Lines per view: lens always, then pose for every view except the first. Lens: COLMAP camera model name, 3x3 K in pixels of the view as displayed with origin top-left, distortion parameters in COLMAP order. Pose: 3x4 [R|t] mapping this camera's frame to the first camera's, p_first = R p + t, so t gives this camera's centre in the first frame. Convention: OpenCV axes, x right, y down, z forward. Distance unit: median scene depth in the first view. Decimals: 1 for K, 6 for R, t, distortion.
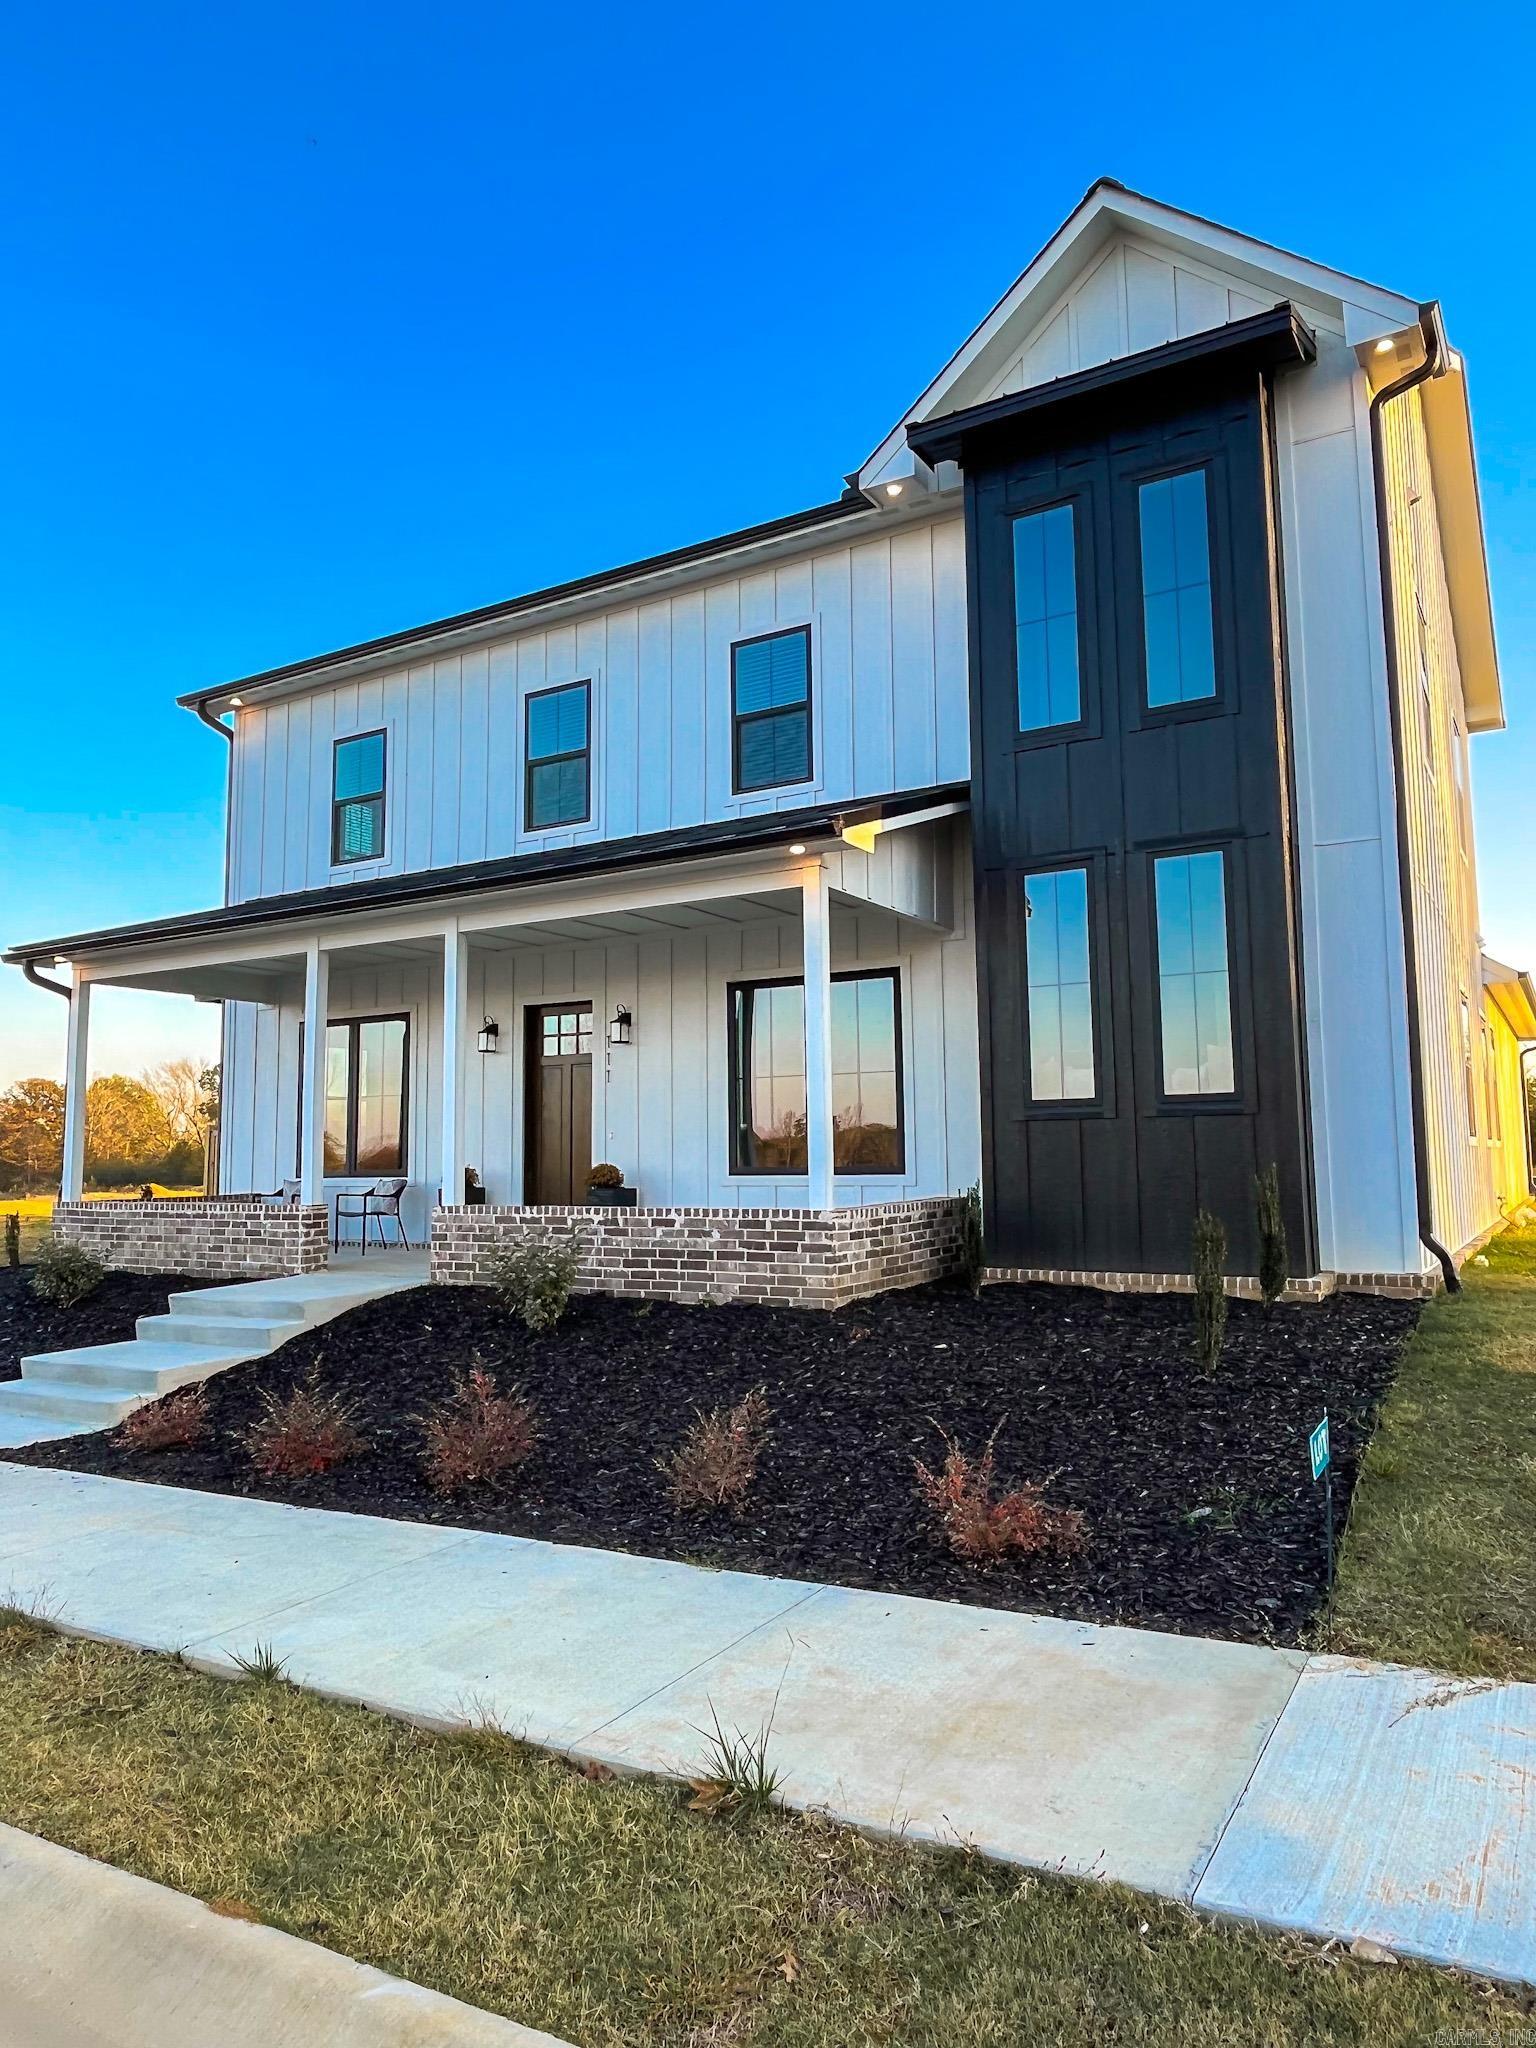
lens RADIAL K [[1348.8, 0, 773.6], [0, 1348.8, 1019.7], [0, 0, 1]] dist [0.002493, -0.002736]
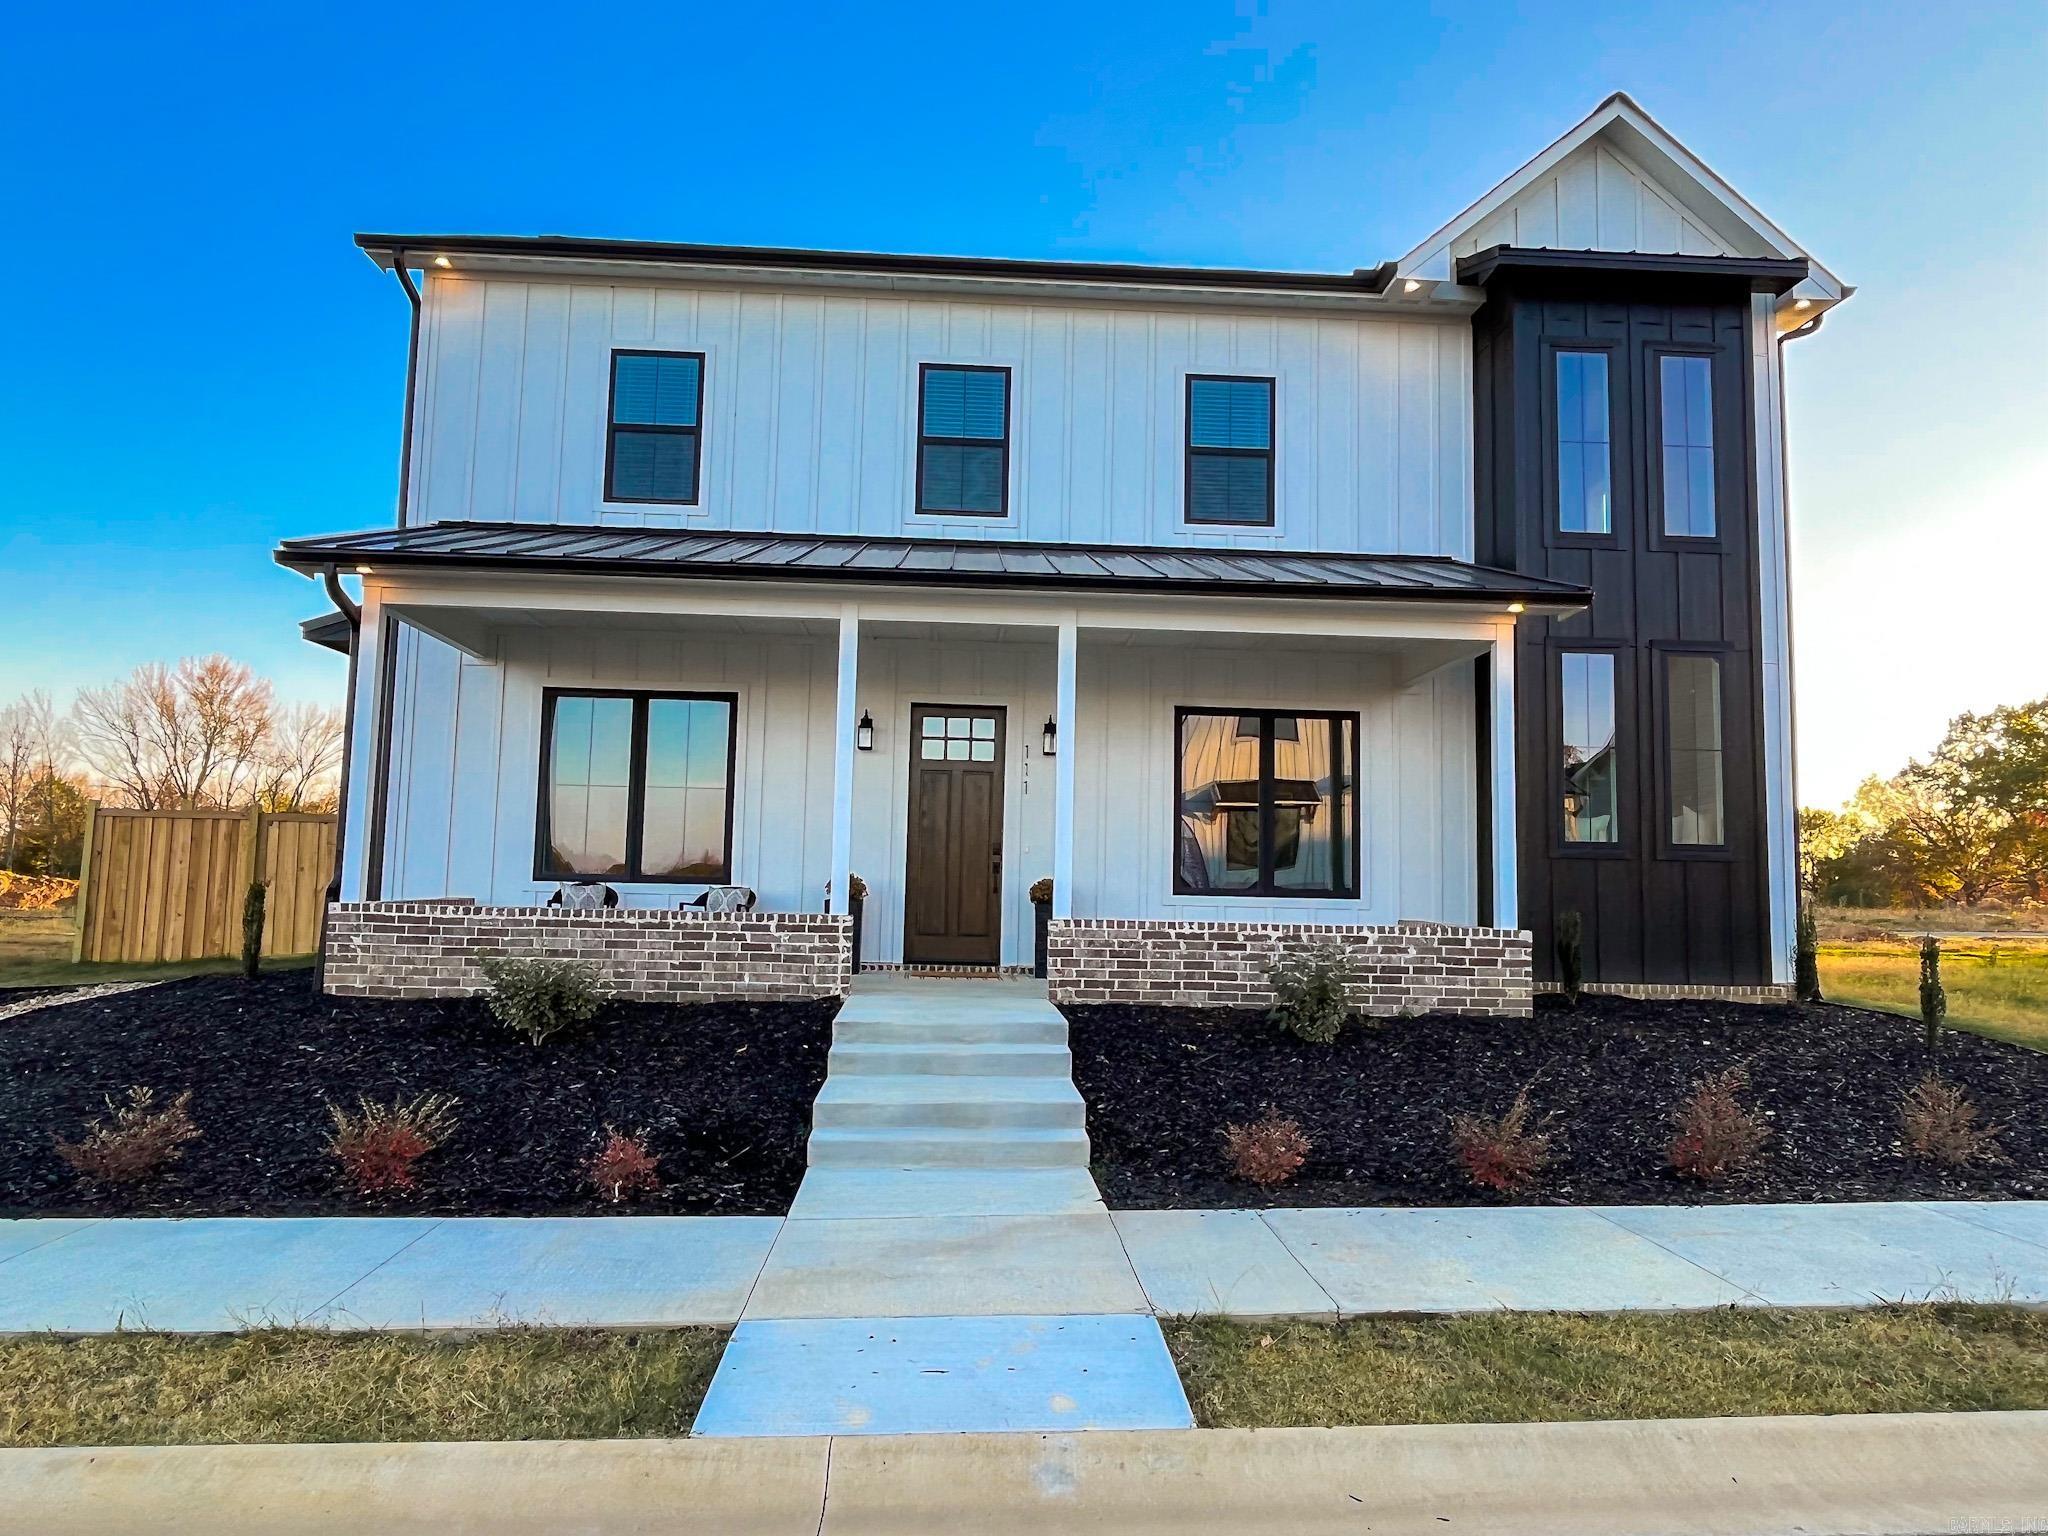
lens RADIAL K [[1348.8, 0, 1013.3], [0, 1348.8, 764.9], [0, 0, 1]] dist [0.002493, -0.002736]
pose [[0.827264, 0.084089, 0.555484, -0.779308], [-0.090471, 0.995770, -0.016004, 0.049043], [-0.554481, -0.037016, 0.831373, 0.245720]]
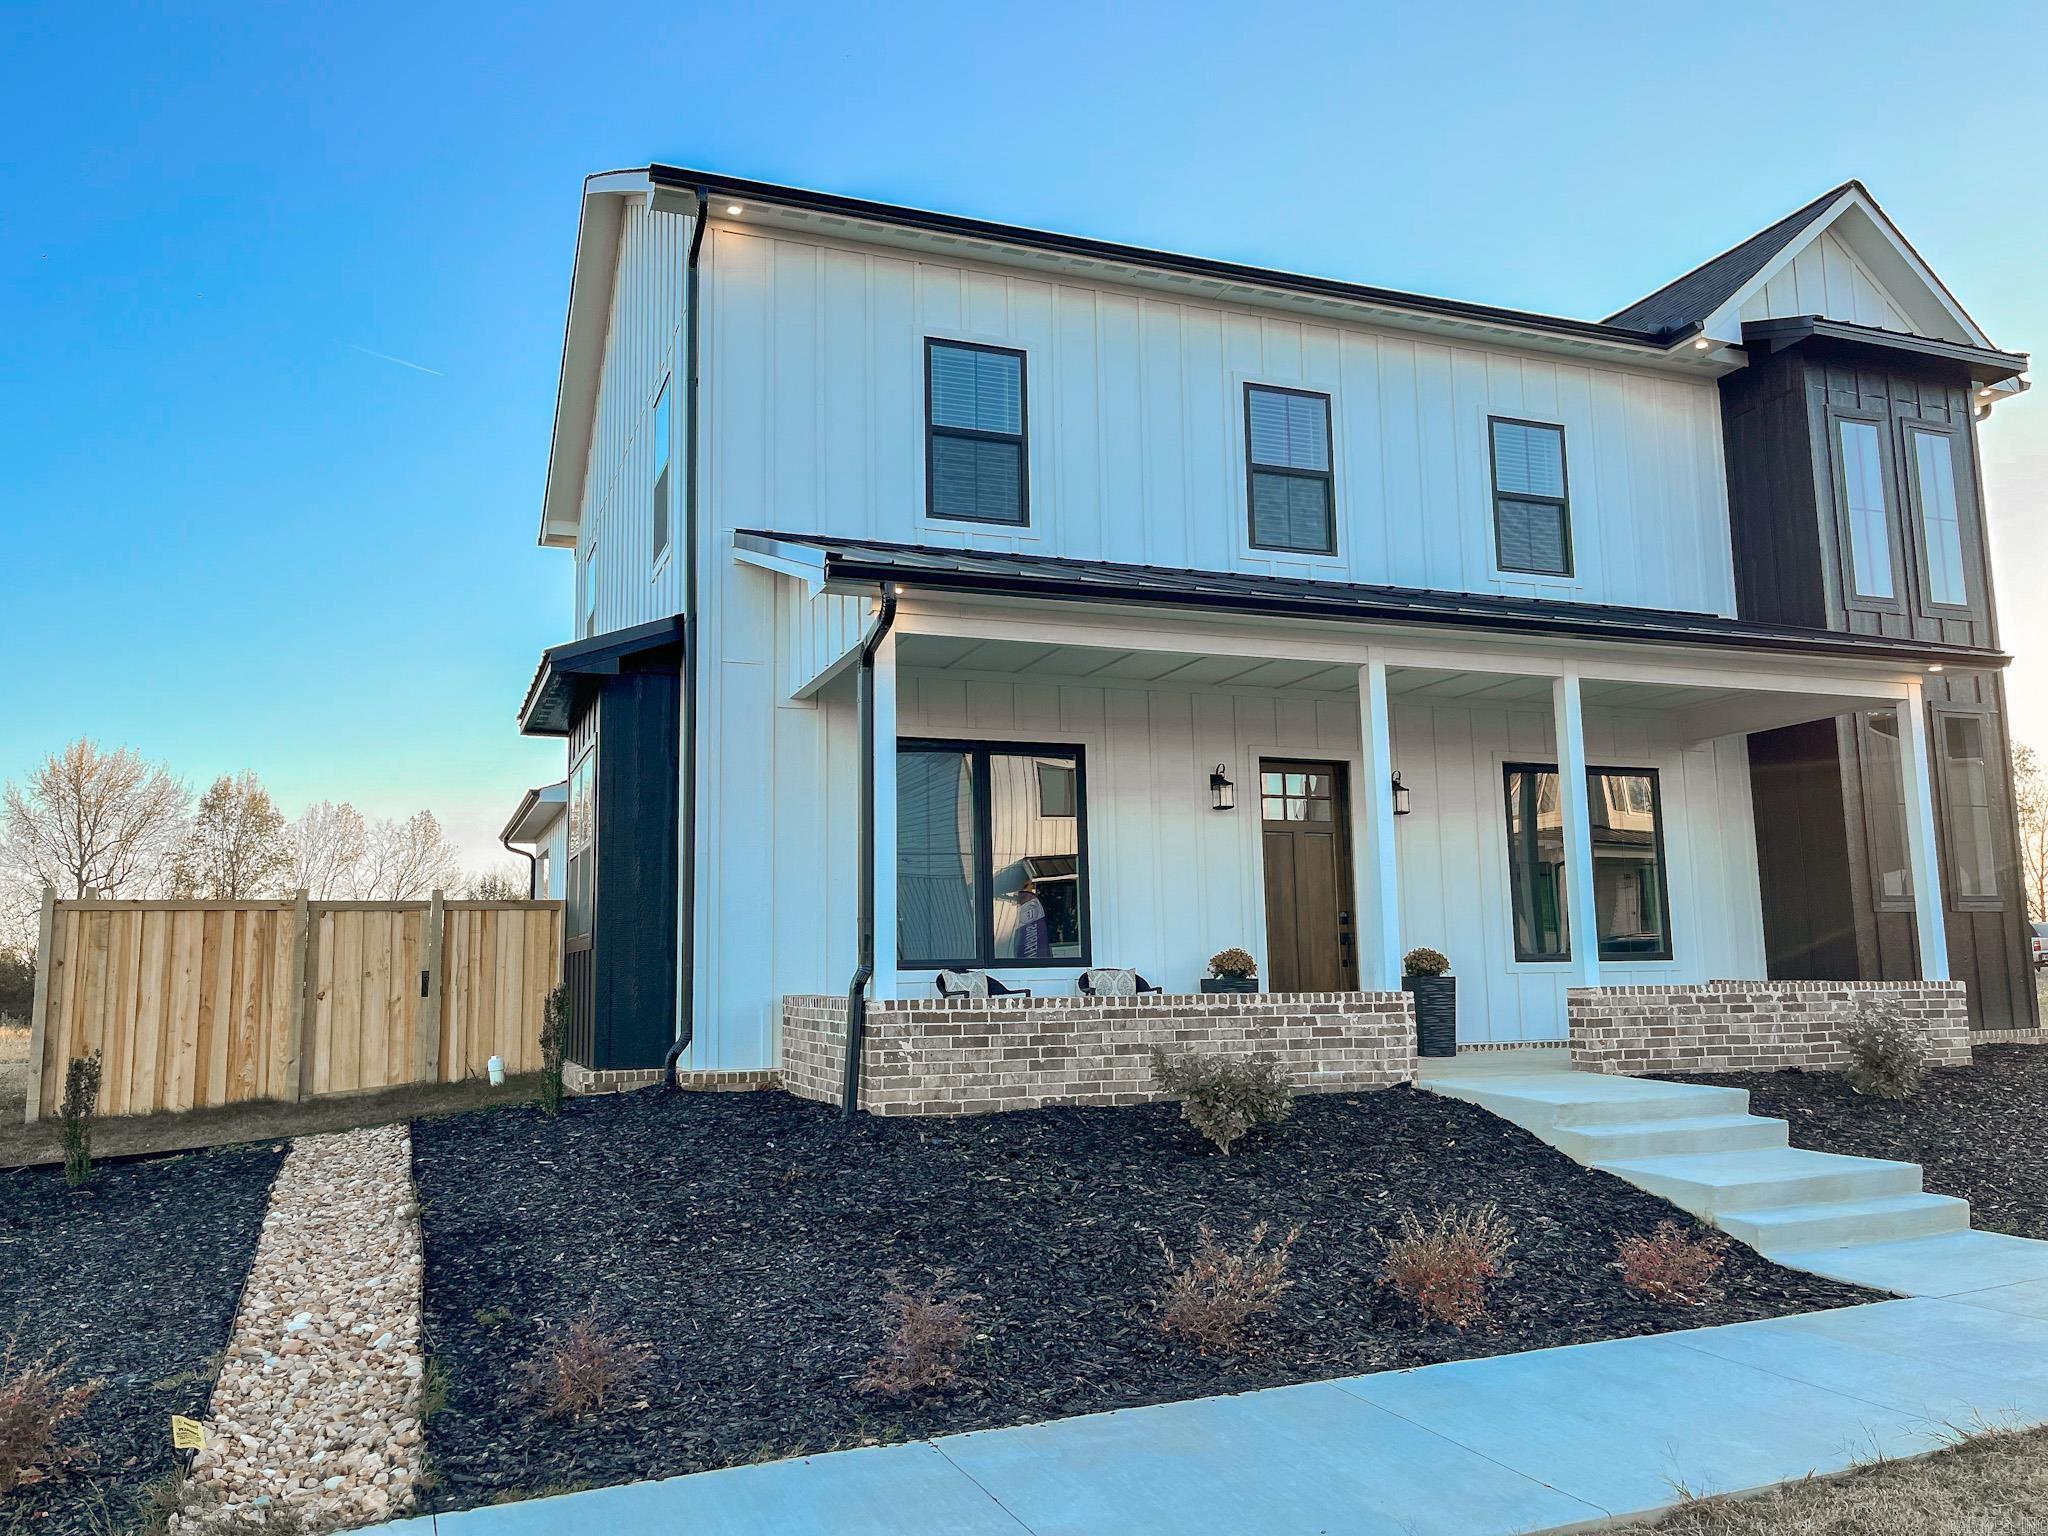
lens RADIAL K [[1552.3, 0, 1009.1], [0, 1552.3, 765.8], [0, 0, 1]] dist [0.053356, -0.065678]
pose [[0.609465, 0.111404, 0.784947, -1.258870], [-0.071229, 0.993769, -0.085735, 0.107113], [-0.789607, -0.003659, 0.613602, 0.665001]]
